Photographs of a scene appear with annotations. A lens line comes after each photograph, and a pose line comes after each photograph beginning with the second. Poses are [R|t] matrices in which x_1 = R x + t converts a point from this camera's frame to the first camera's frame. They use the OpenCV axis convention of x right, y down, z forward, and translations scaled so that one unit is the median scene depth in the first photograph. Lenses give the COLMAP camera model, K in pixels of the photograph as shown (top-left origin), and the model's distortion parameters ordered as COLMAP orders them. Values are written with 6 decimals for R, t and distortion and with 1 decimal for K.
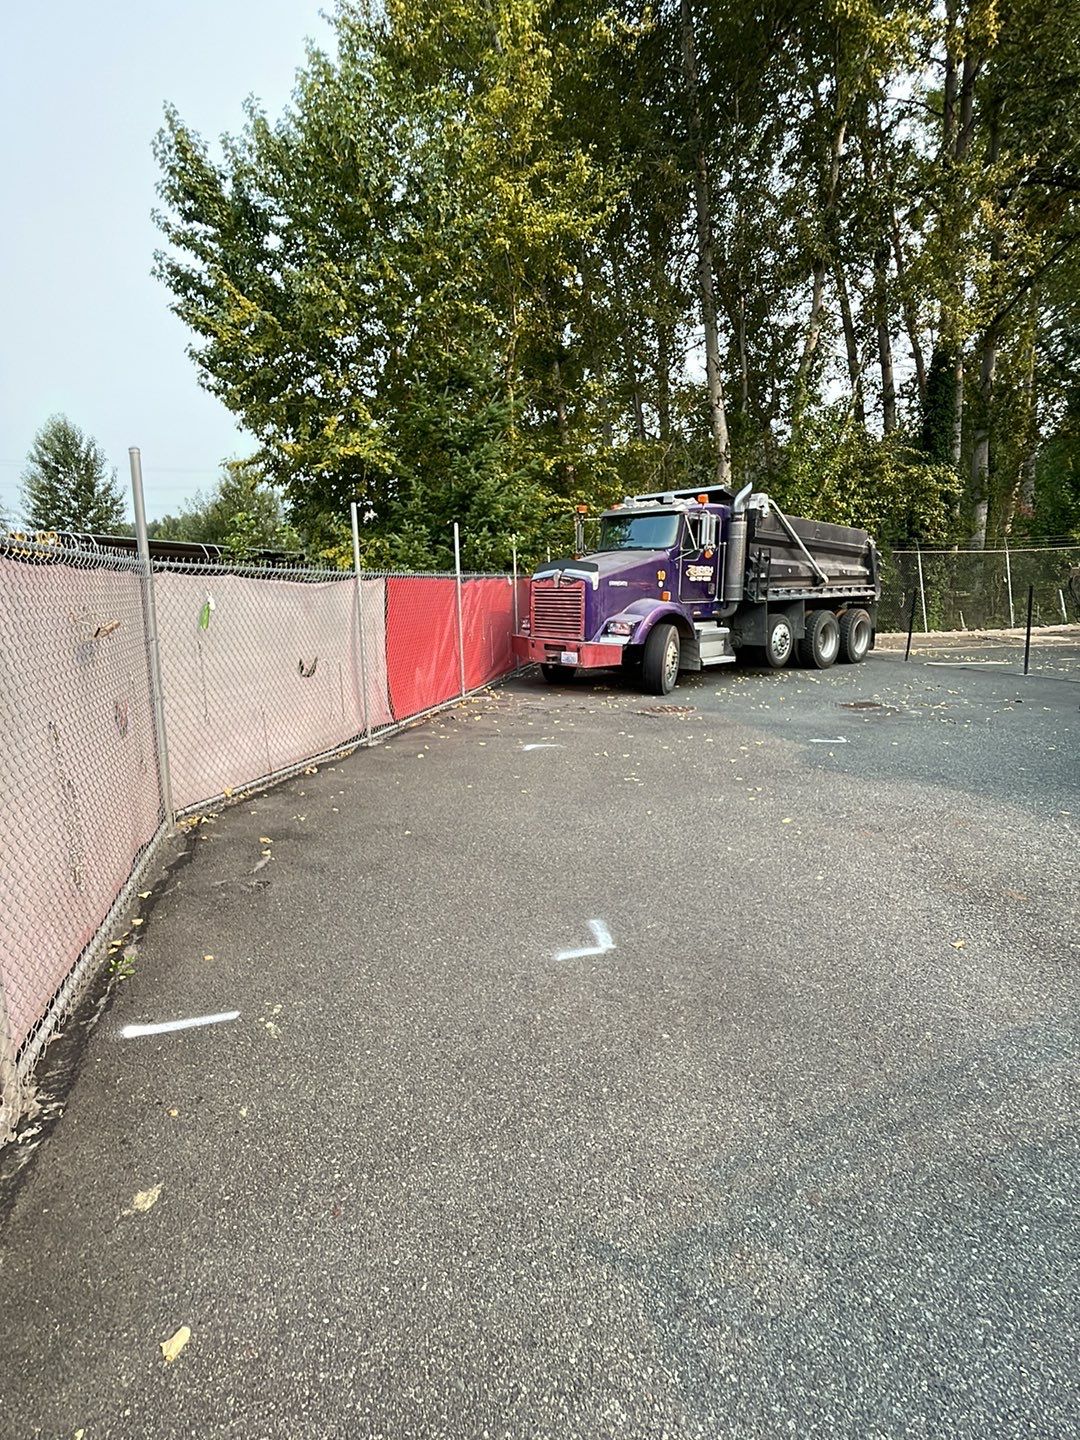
lens RADIAL K [[786.0, 0, 525.8], [0, 786.0, 713.9], [0, 0, 1]] dist [0.083213, -0.092149]
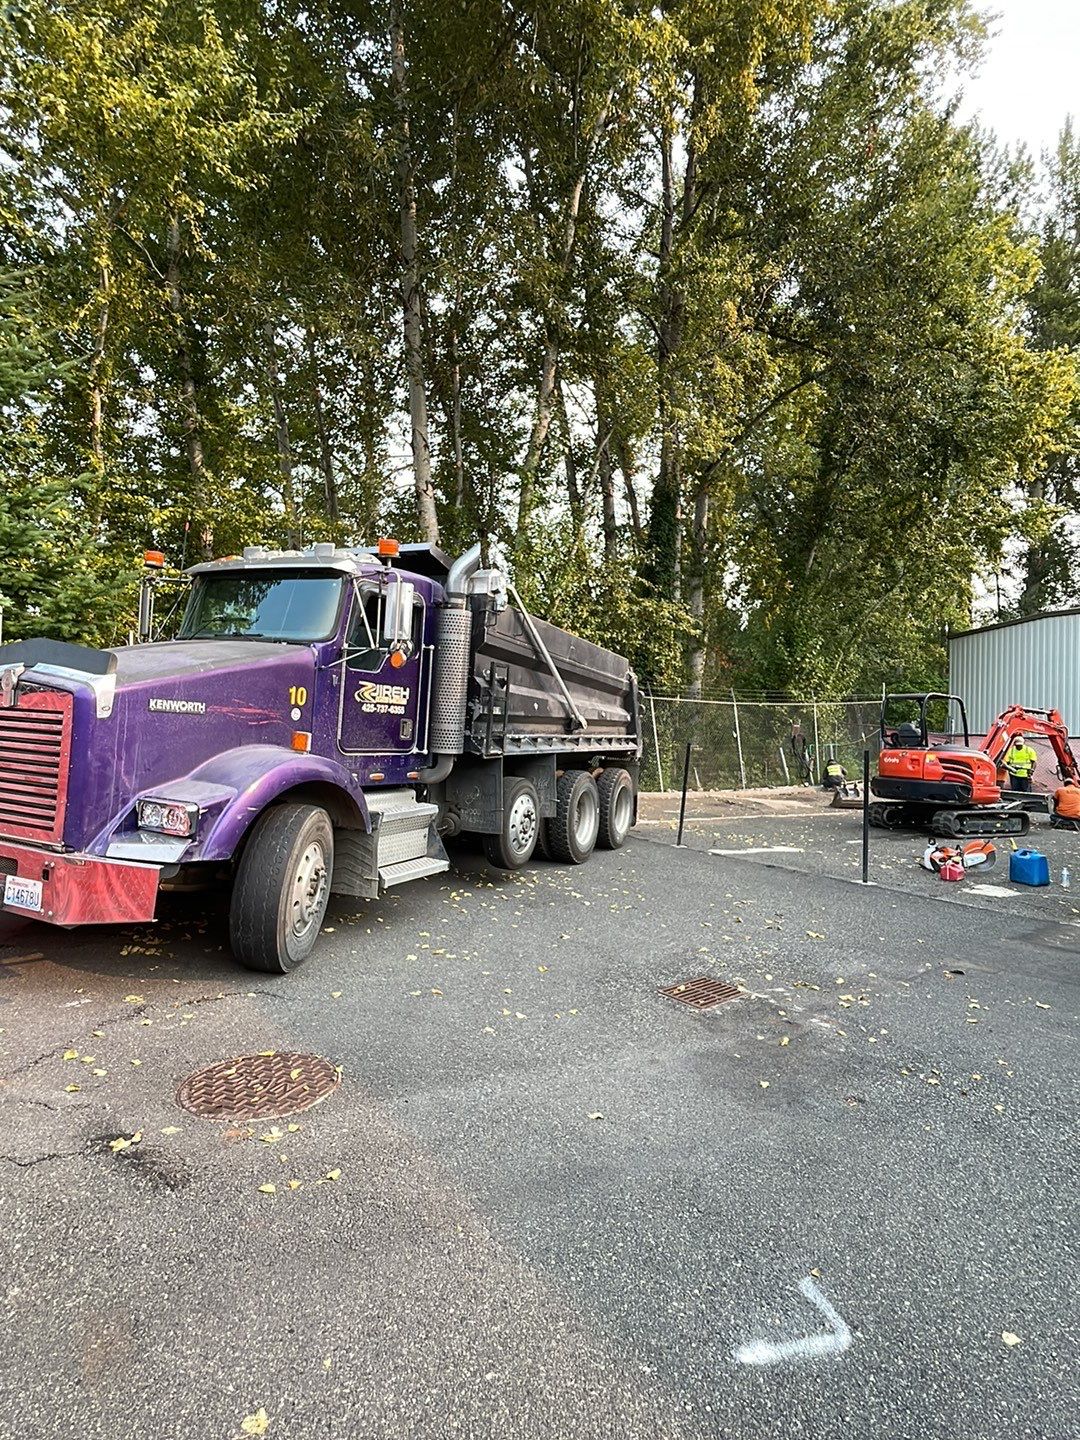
lens RADIAL K [[786.0, 0, 525.8], [0, 786.0, 713.9], [0, 0, 1]] dist [0.083213, -0.092149]
pose [[0.934928, 0.057562, 0.350136, 0.113899], [0.001572, 0.986073, -0.166307, -0.073969], [-0.354833, 0.156035, 0.921817, 0.443326]]
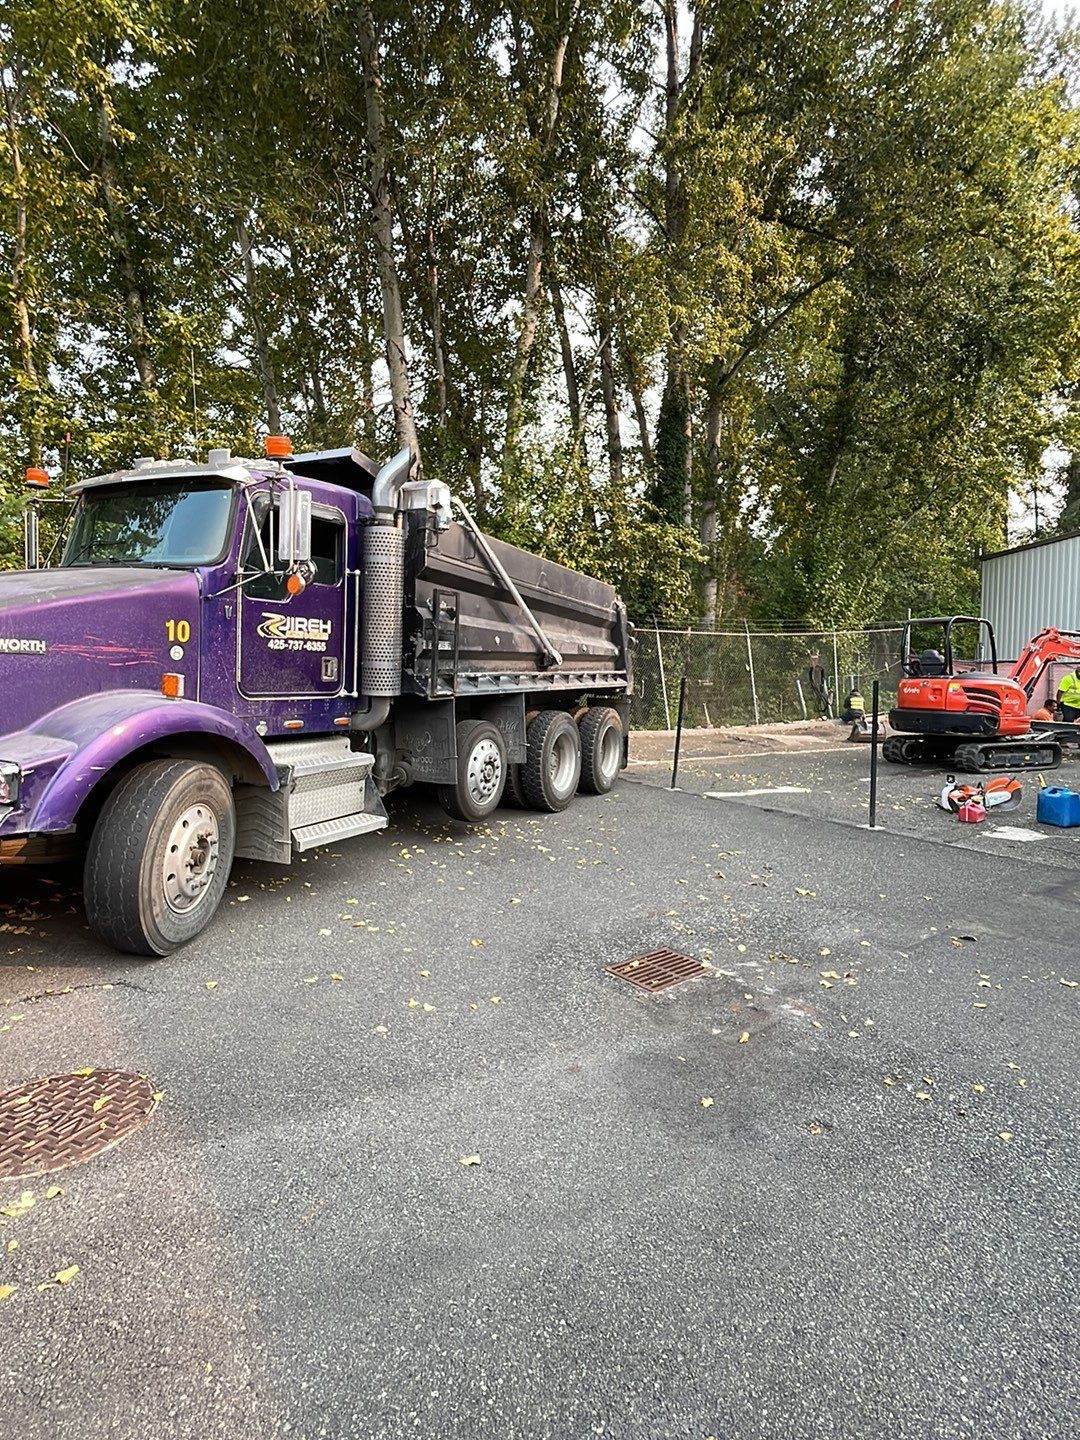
lens RADIAL K [[787.8, 0, 522.4], [0, 787.8, 714.8], [0, 0, 1]] dist [0.055423, -0.051233]
pose [[0.947421, 0.010586, 0.319815, 0.175684], [0.018818, 0.995880, -0.088710, -0.081280], [-0.319436, 0.090064, 0.943318, 0.488018]]
